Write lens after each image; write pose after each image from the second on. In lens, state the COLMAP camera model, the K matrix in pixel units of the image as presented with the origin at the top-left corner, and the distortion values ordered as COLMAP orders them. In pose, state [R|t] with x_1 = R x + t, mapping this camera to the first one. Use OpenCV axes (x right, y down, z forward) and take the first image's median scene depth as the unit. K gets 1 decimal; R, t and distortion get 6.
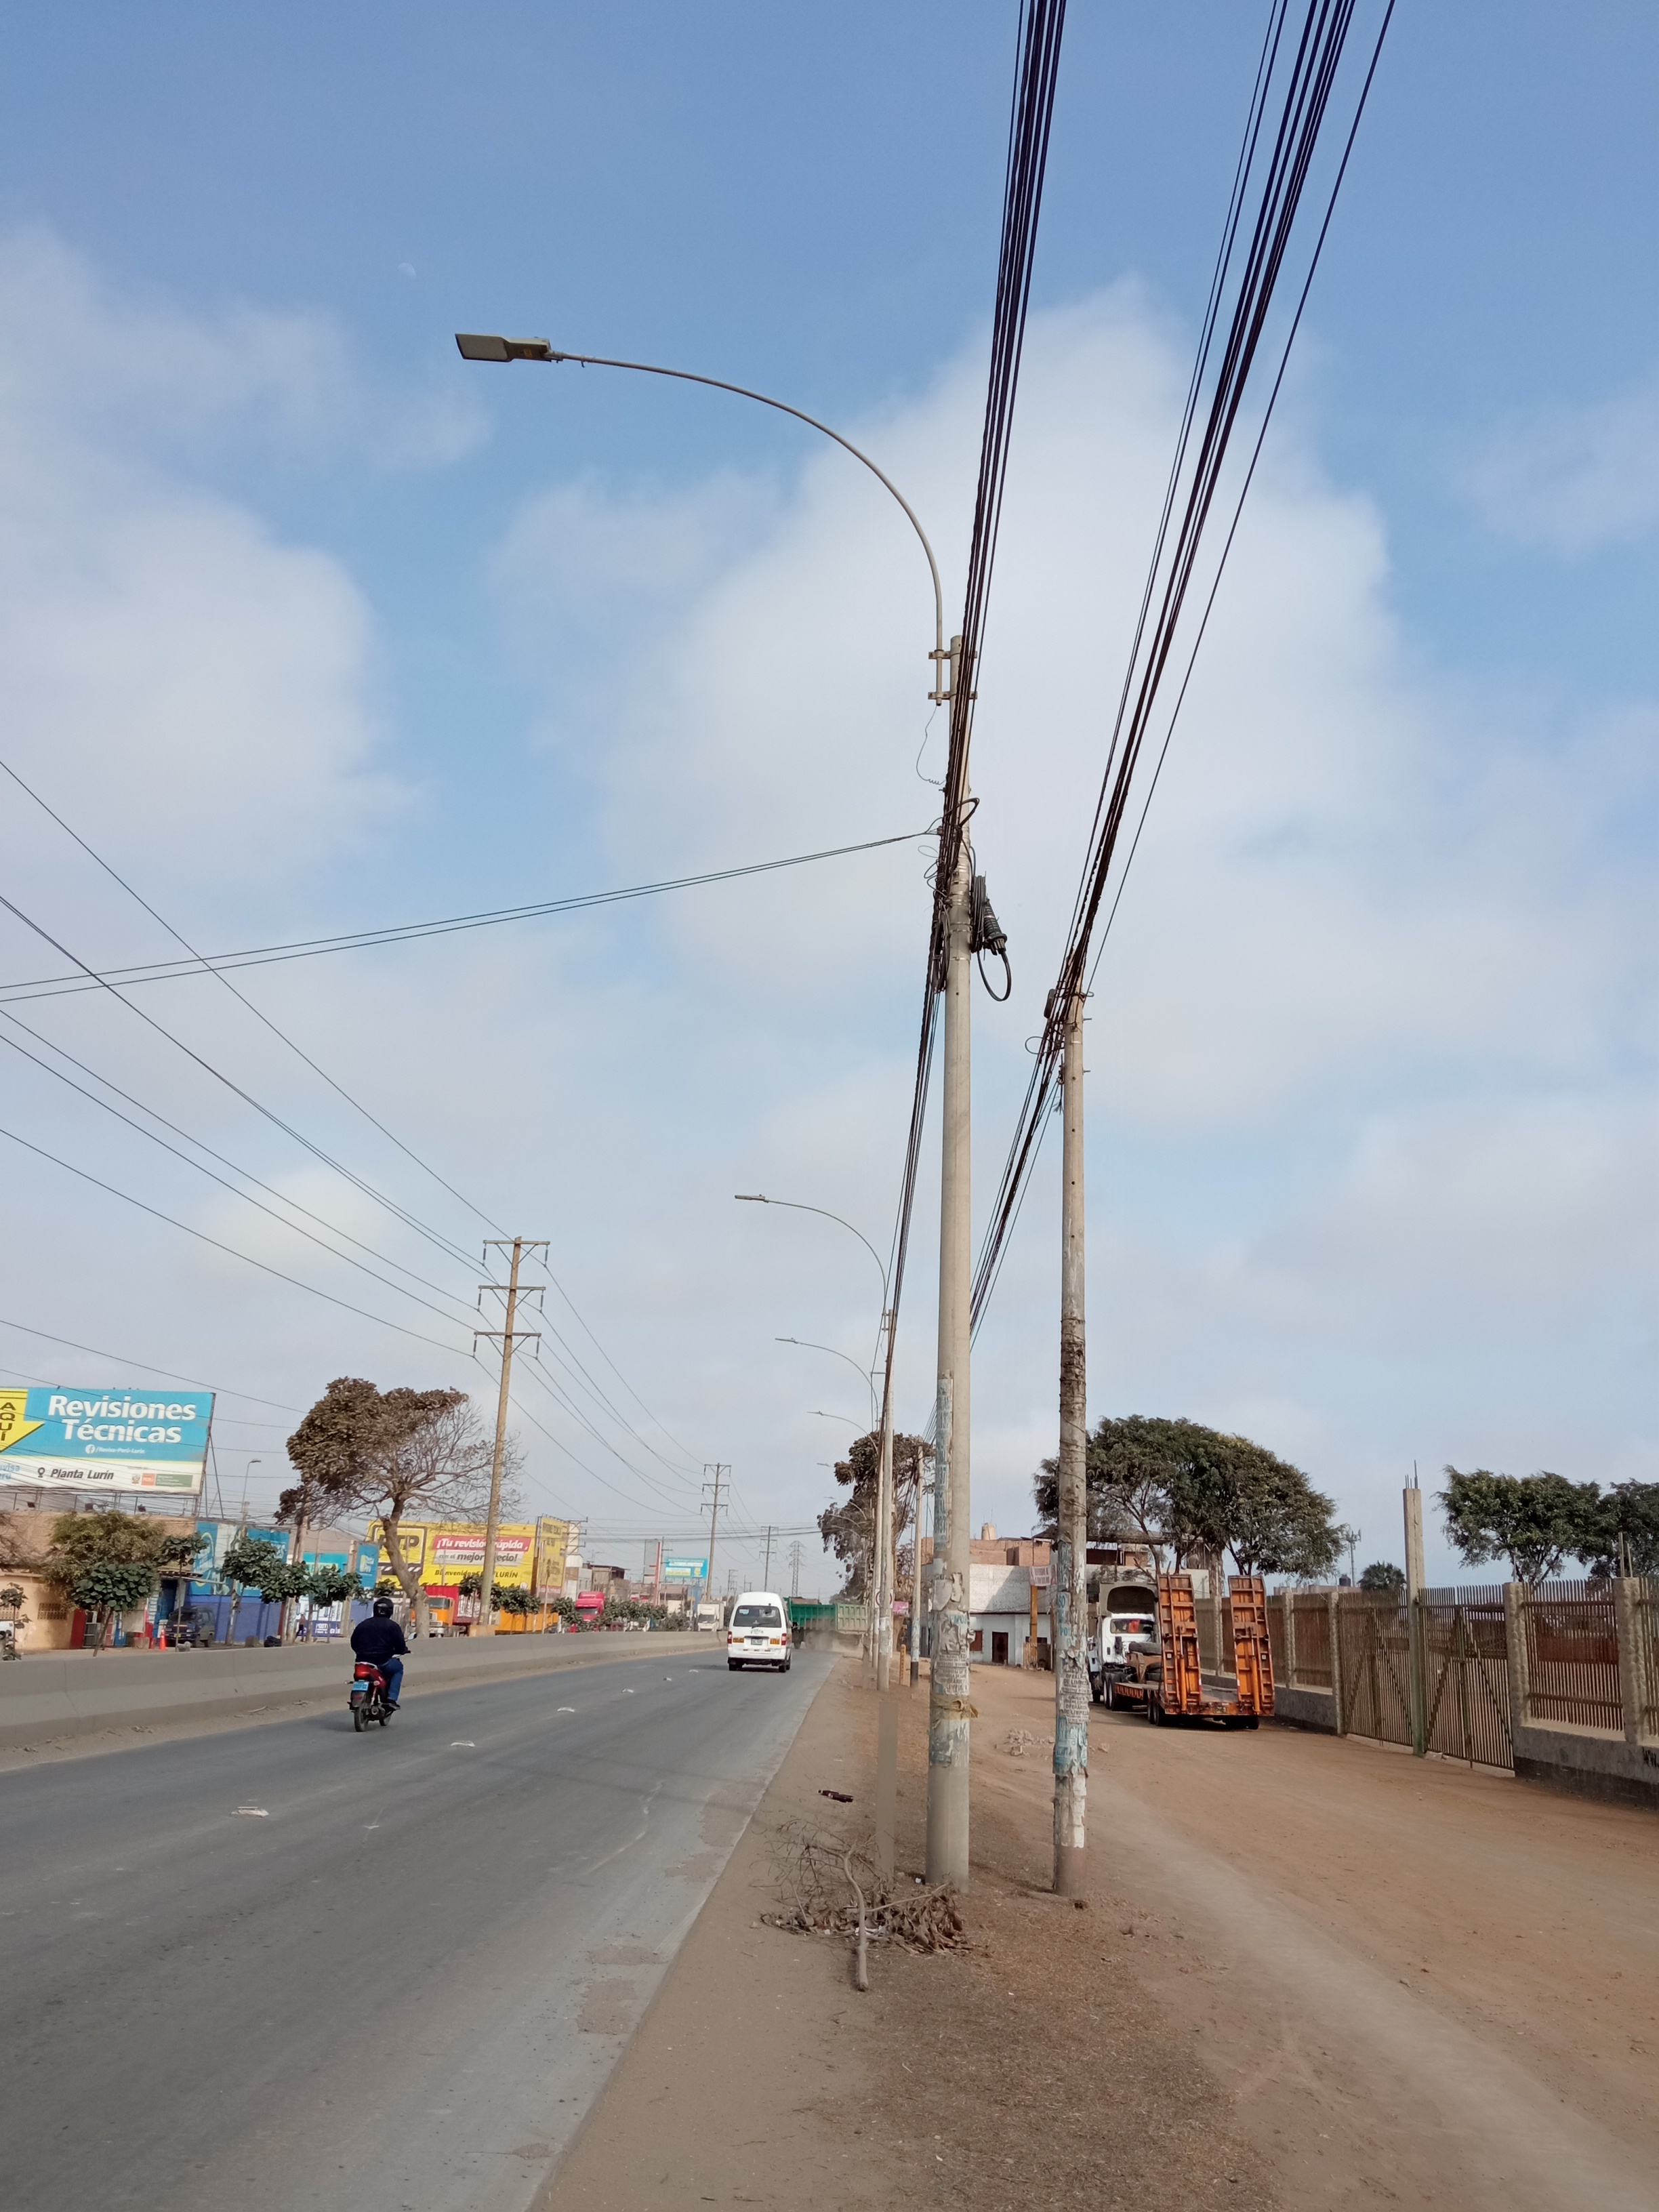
lens RADIAL K [[1792.8, 0, 813.9], [0, 1792.8, 1114.7], [0, 0, 1]] dist [0.120269, -0.196020]
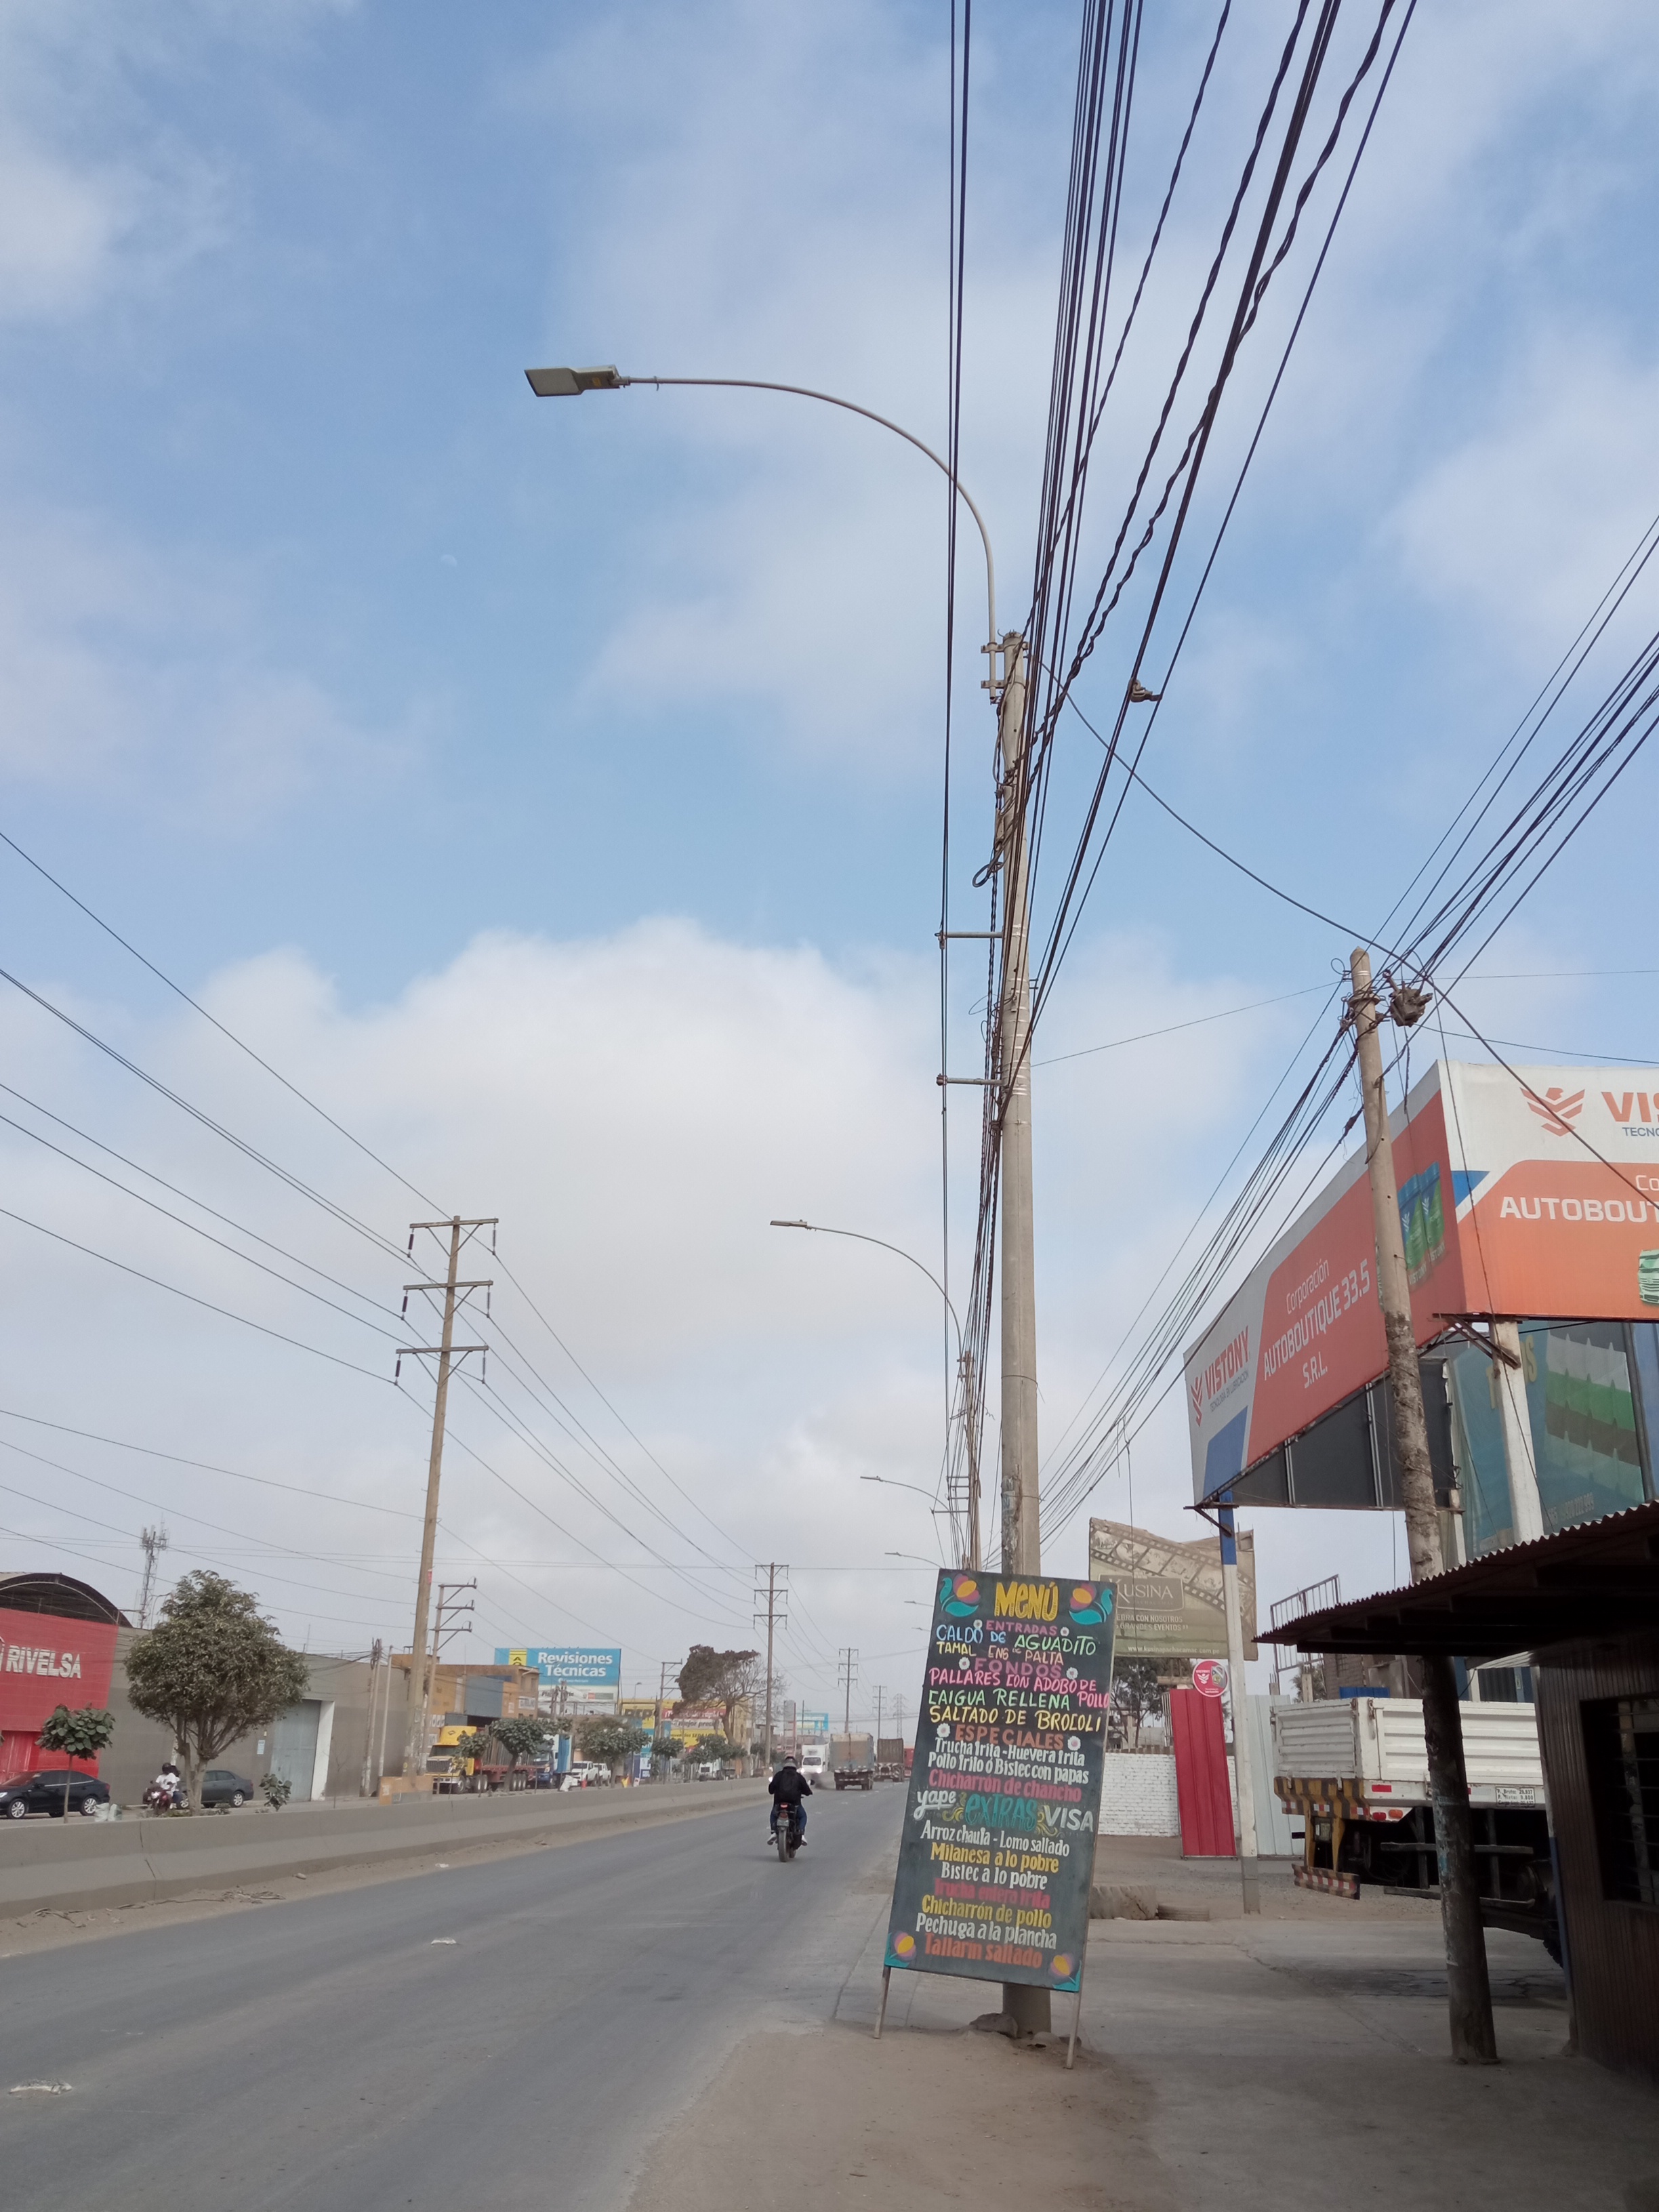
lens RADIAL K [[1783.0, 0, 829.5], [0, 1783.0, 1106.0], [0, 0, 1]] dist [0.113005, -0.187385]
pose [[0.998870, -0.035008, -0.032145, -0.019124], [0.032416, 0.996436, -0.077870, -0.226135], [0.034757, 0.076740, 0.996445, -0.808672]]
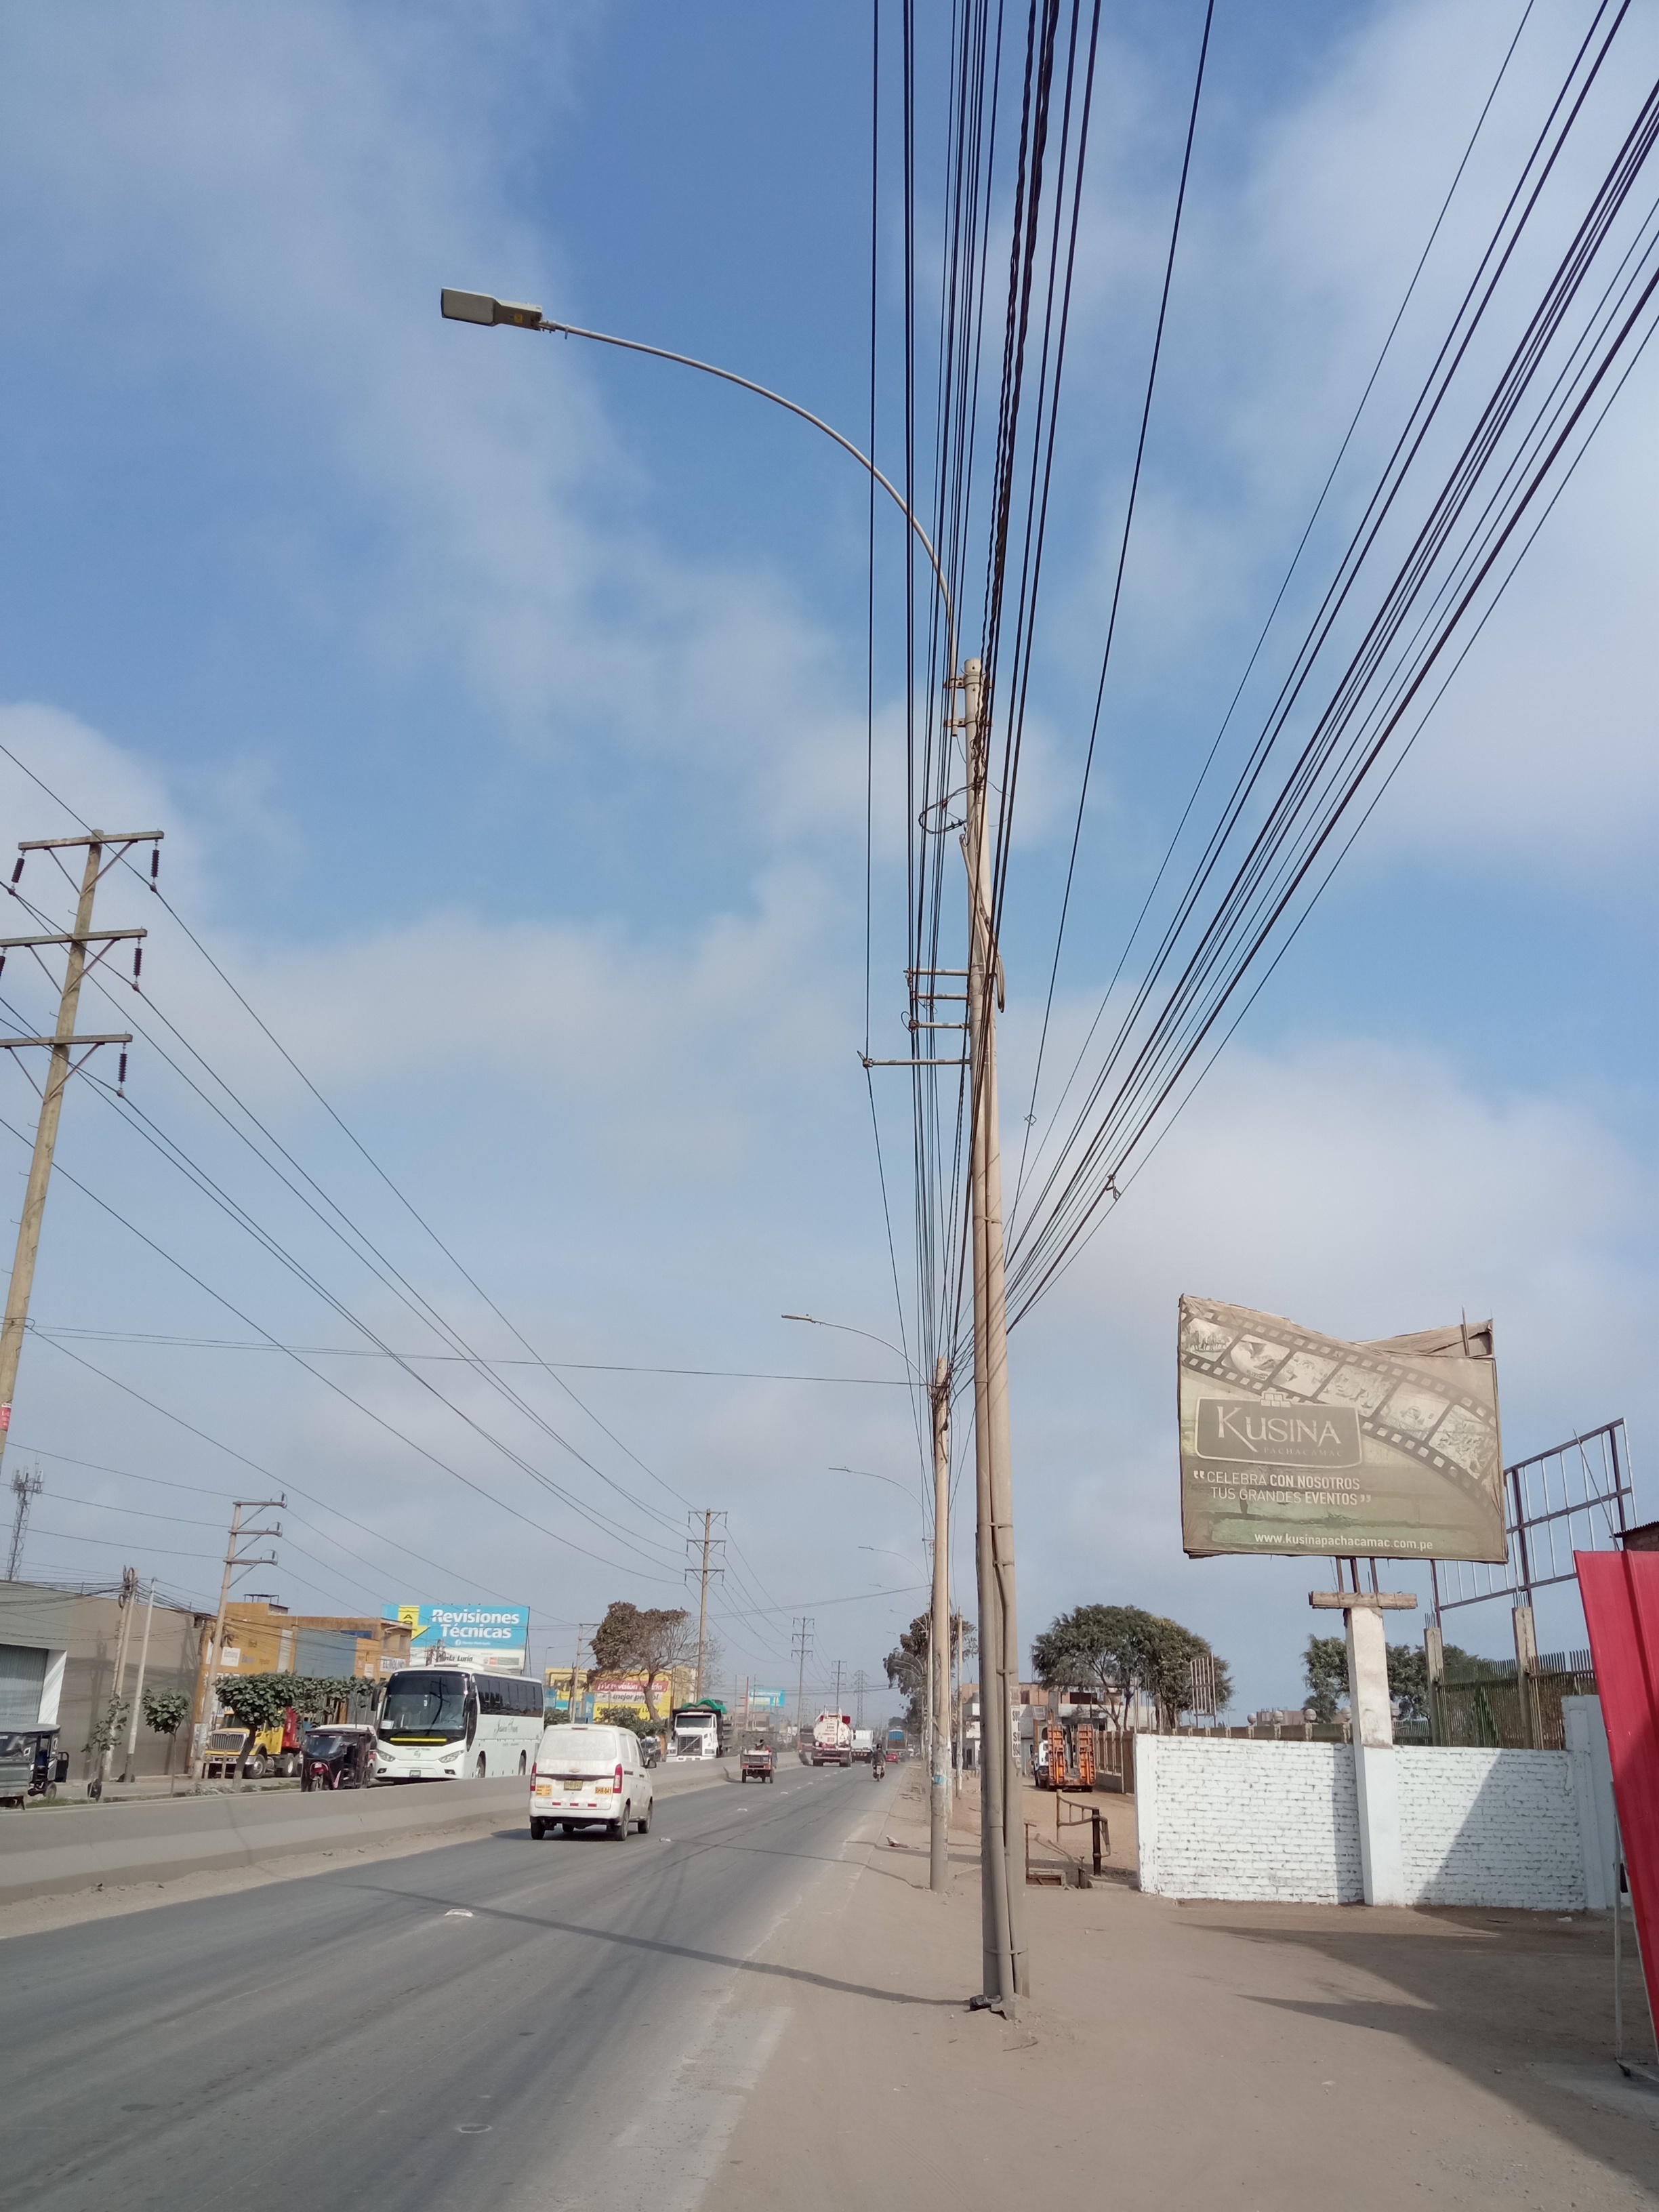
lens RADIAL K [[1783.0, 0, 829.5], [0, 1783.0, 1106.0], [0, 0, 1]] dist [0.113005, -0.187385]
pose [[0.999699, -0.015703, -0.018857, -0.012931], [0.014405, 0.997643, -0.067096, -0.160007], [0.019866, 0.066804, 0.997568, -0.567461]]
